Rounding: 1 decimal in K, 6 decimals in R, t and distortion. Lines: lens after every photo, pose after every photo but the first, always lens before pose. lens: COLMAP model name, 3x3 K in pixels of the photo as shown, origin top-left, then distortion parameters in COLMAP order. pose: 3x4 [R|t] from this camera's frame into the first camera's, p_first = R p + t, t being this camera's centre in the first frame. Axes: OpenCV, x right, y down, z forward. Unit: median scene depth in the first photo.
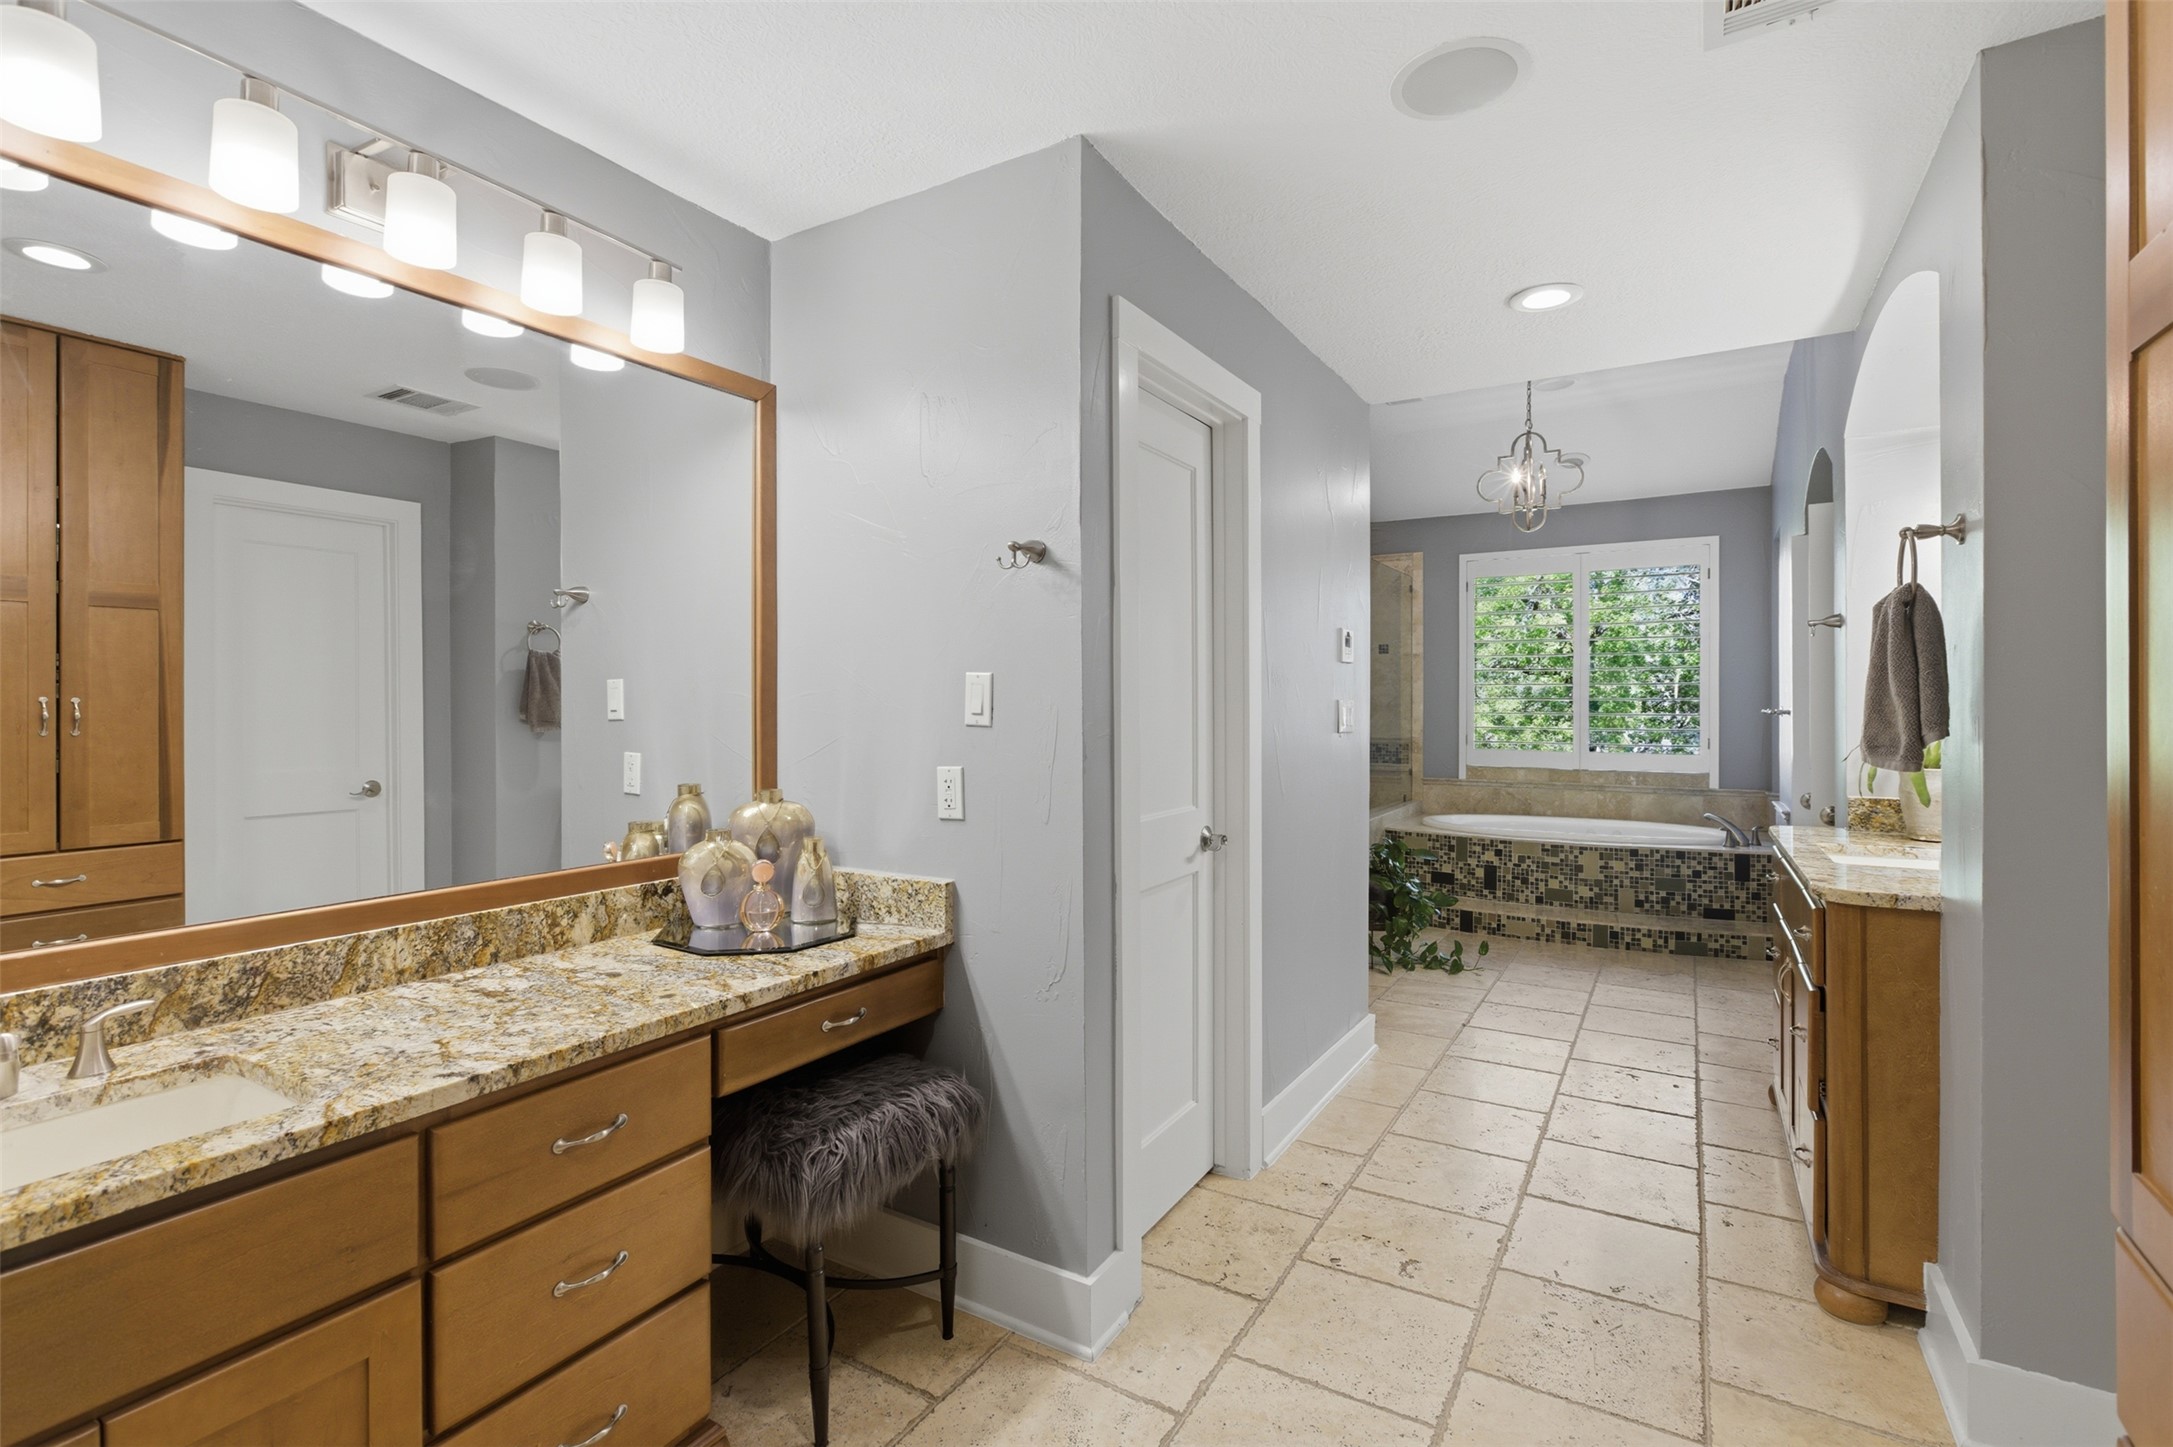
lens RADIAL K [[999.3, 0, 1091.1], [0, 999.3, 714.7], [0, 0, 1]] dist [0.000356, -0.000534]
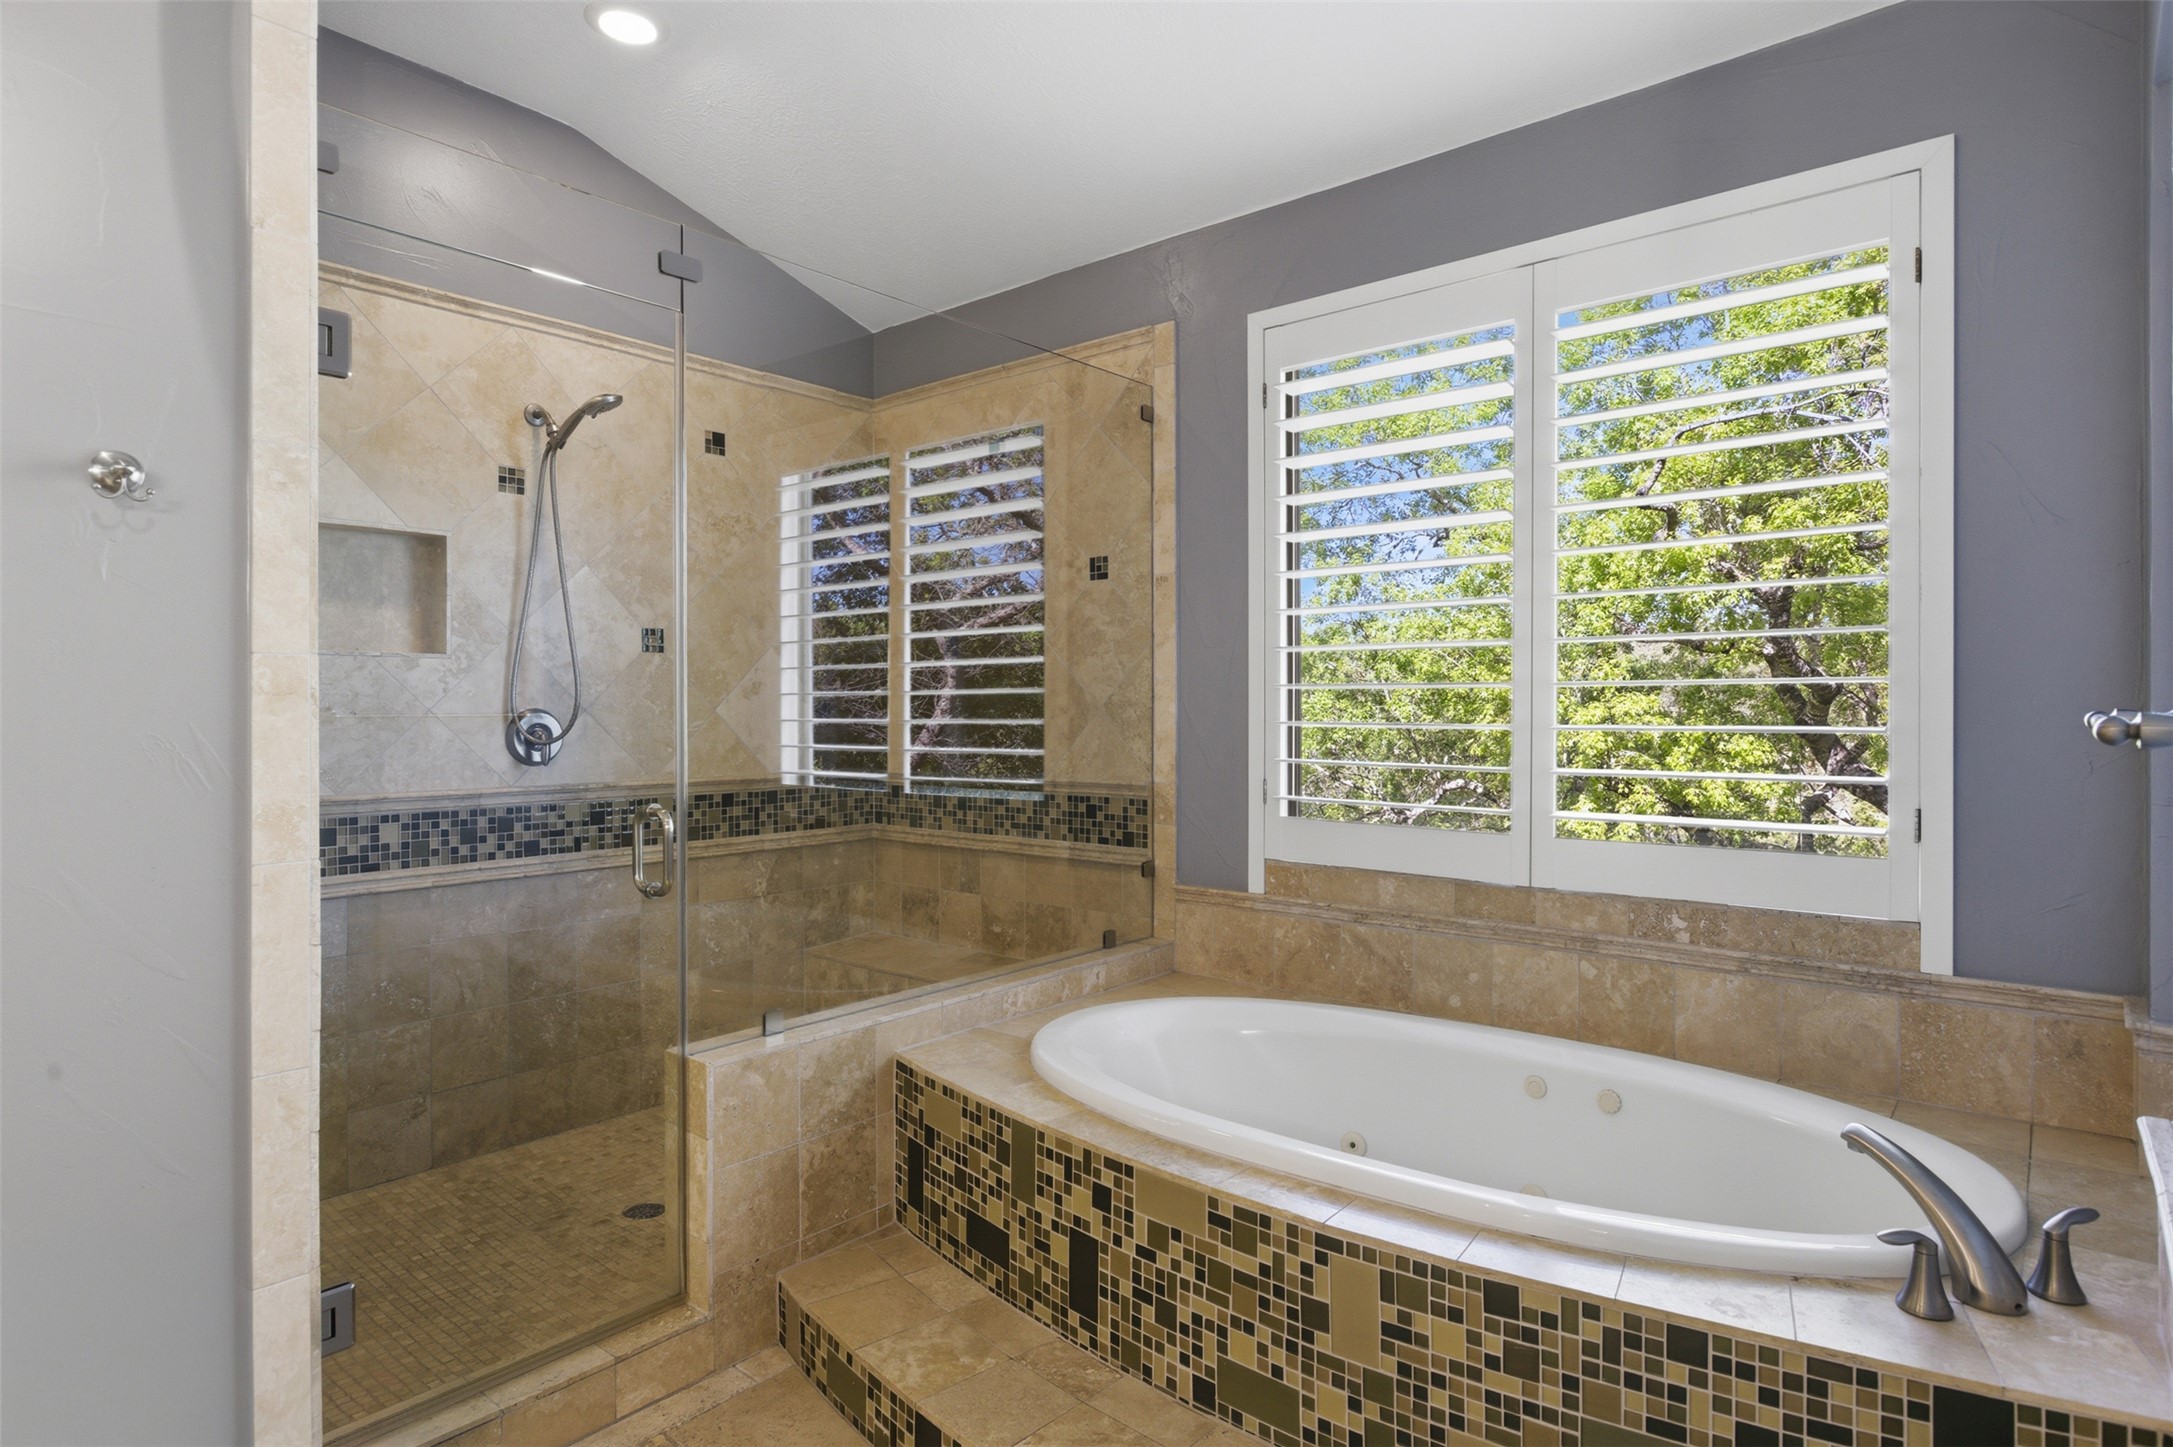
lens RADIAL K [[1171.2, 0, 1078.1], [0, 1171.2, 721.0], [0, 0, 1]] dist [-0.005358, 0.000939]
pose [[0.987228, 0.000577, -0.159314, 0.449085], [-0.000637, 1.000000, -0.000324, -0.002694], [0.159314, 0.000421, 0.987228, 0.647162]]
